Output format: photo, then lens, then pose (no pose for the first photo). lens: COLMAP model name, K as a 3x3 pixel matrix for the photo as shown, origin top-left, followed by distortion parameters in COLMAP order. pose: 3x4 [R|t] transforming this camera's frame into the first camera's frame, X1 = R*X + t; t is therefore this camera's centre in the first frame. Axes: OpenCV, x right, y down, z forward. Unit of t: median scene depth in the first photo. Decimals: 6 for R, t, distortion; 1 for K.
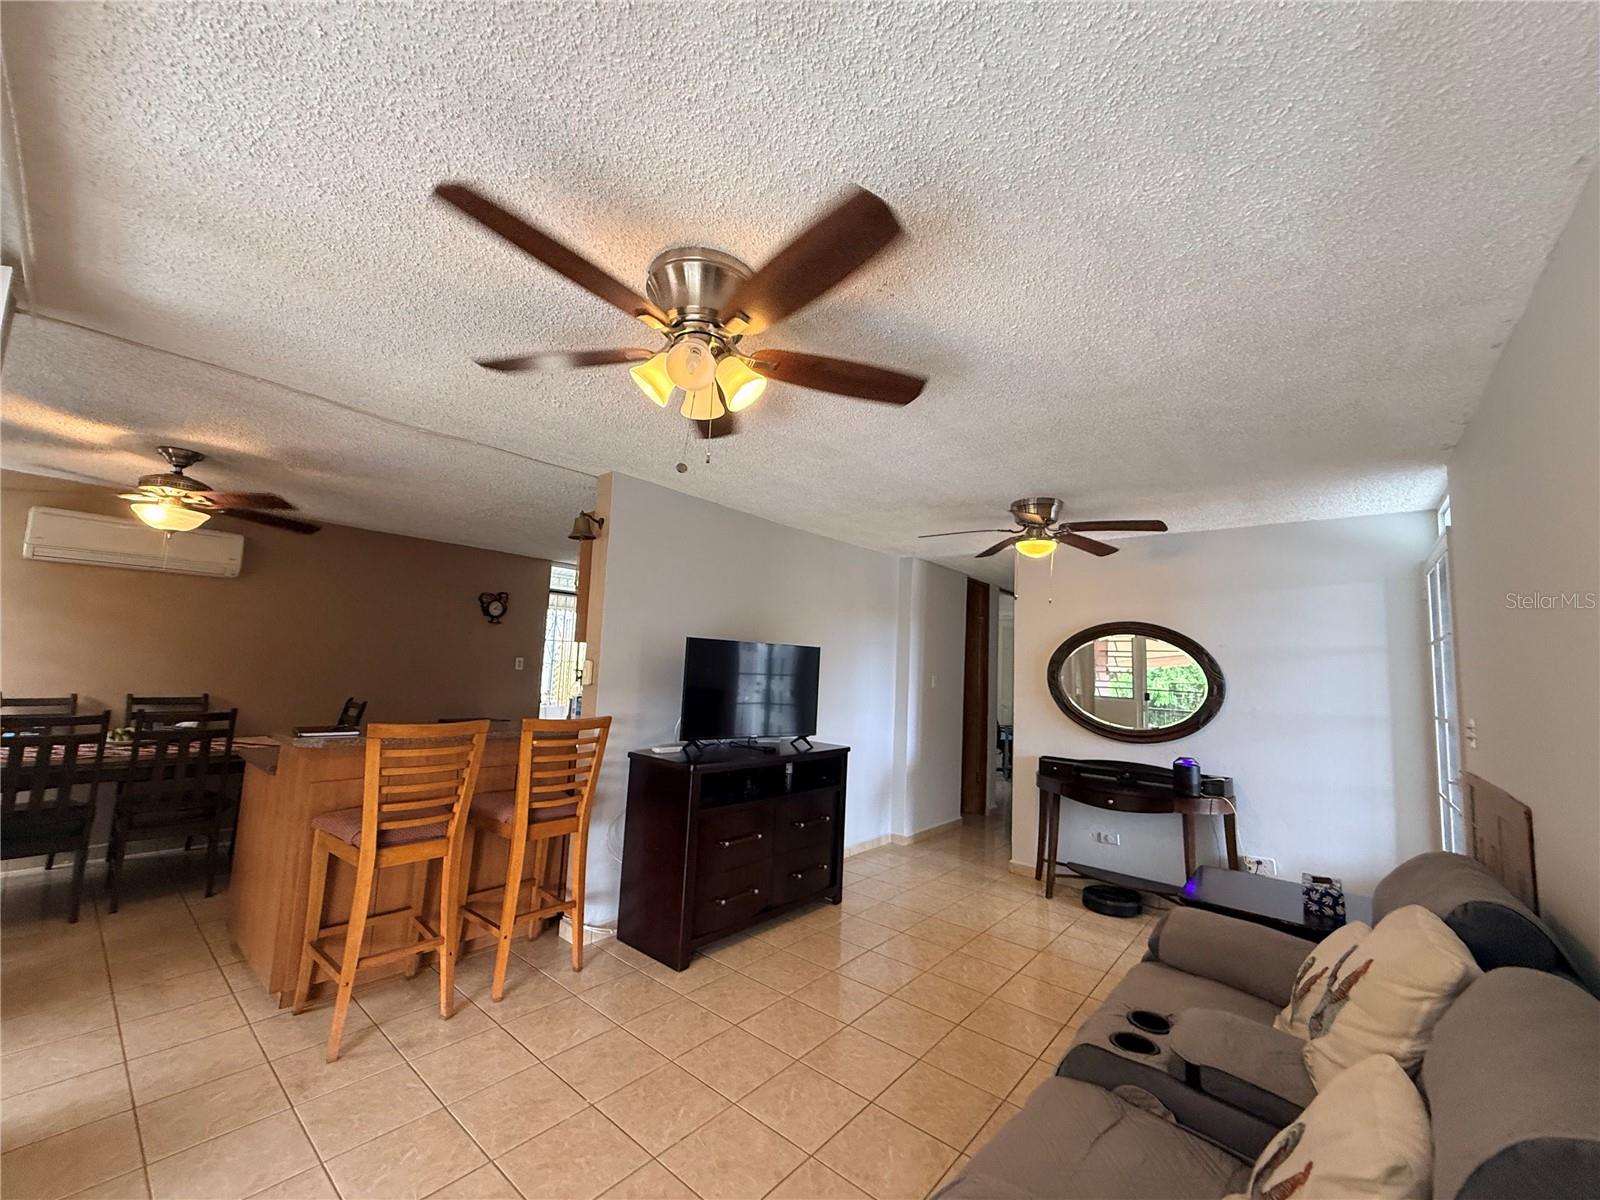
lens RADIAL K [[634.9, 0, 795.2], [0, 634.9, 601.7], [0, 0, 1]] dist [0.002150, -0.000764]
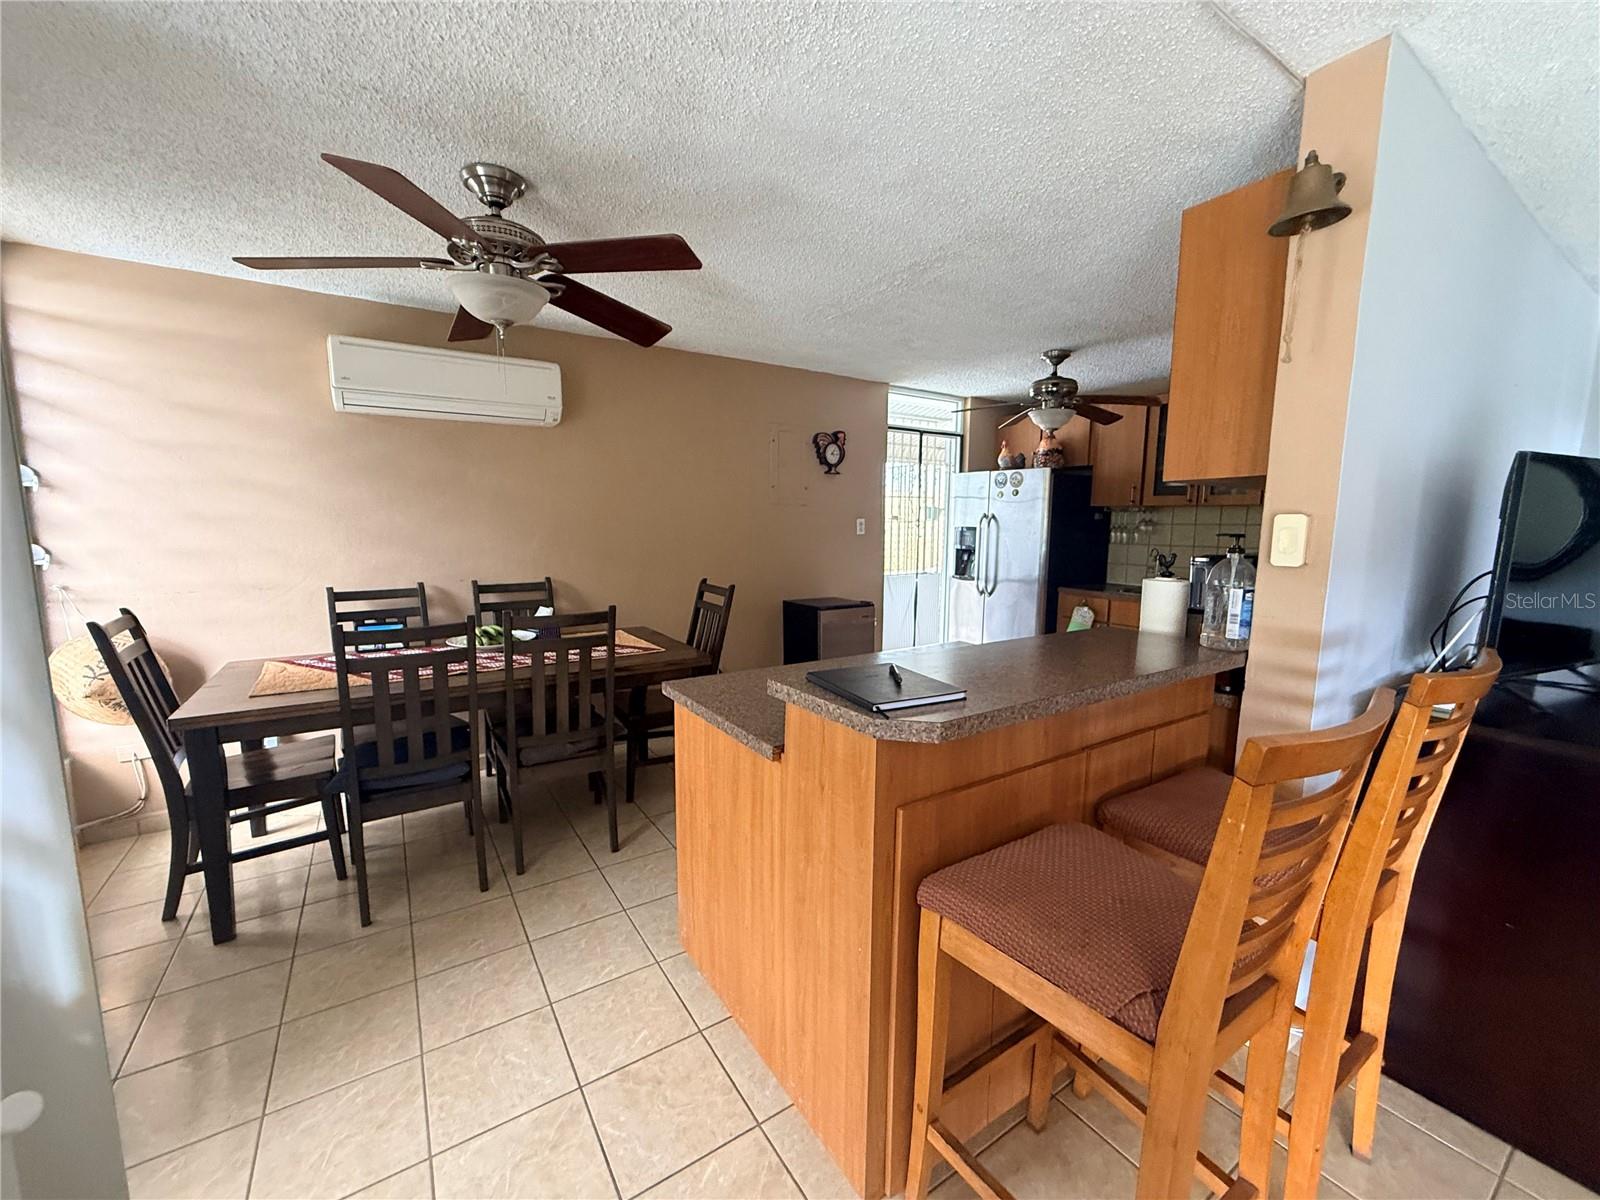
lens RADIAL K [[634.9, 0, 802.1], [0, 634.9, 600.5], [0, 0, 1]] dist [0.002150, -0.000764]
pose [[0.959093, -0.002287, -0.283083, -0.395803], [0.064670, 0.975296, 0.211224, 0.025530], [0.275607, -0.220890, 0.935547, 0.335446]]
